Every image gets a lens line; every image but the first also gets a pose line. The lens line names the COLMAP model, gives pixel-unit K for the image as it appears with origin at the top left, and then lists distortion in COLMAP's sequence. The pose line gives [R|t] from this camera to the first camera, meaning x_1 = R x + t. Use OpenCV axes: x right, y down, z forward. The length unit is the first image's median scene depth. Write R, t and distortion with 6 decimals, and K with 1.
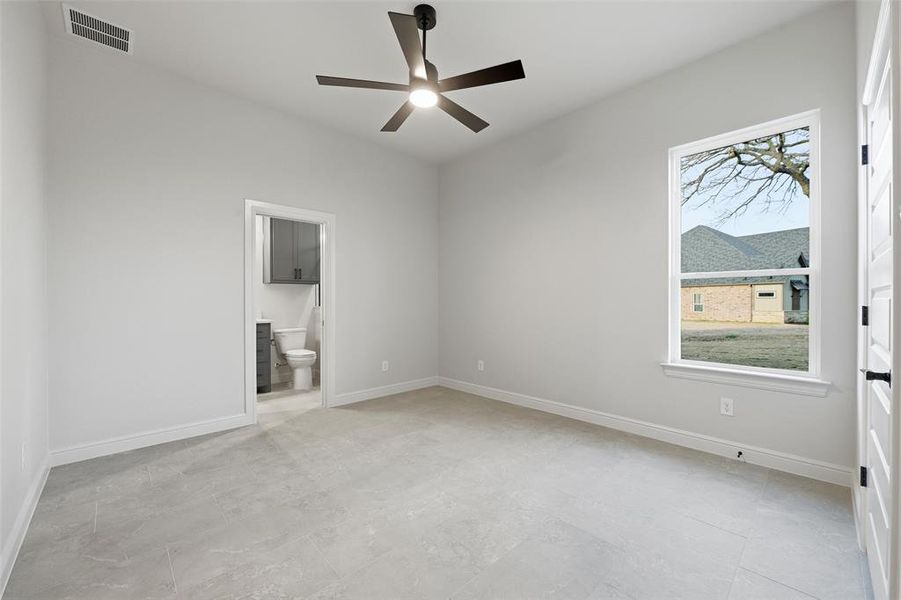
lens RADIAL K [[361.3, 0, 458.8], [0, 361.3, 302.2], [0, 0, 1]] dist [-0.012554, -0.000791]
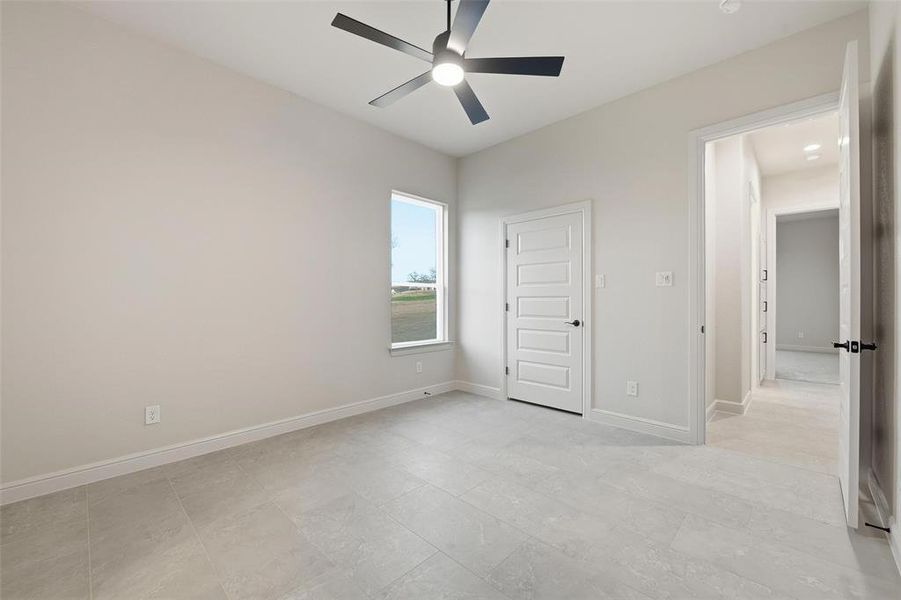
lens RADIAL K [[361.3, 0, 456.9], [0, 361.3, 299.8], [0, 0, 1]] dist [-0.012554, -0.000791]
pose [[-0.039154, 0.005093, 0.999220, -0.783529], [0.008596, 0.999952, -0.004760, -0.000298], [-0.999196, 0.008403, -0.039195, 0.801906]]
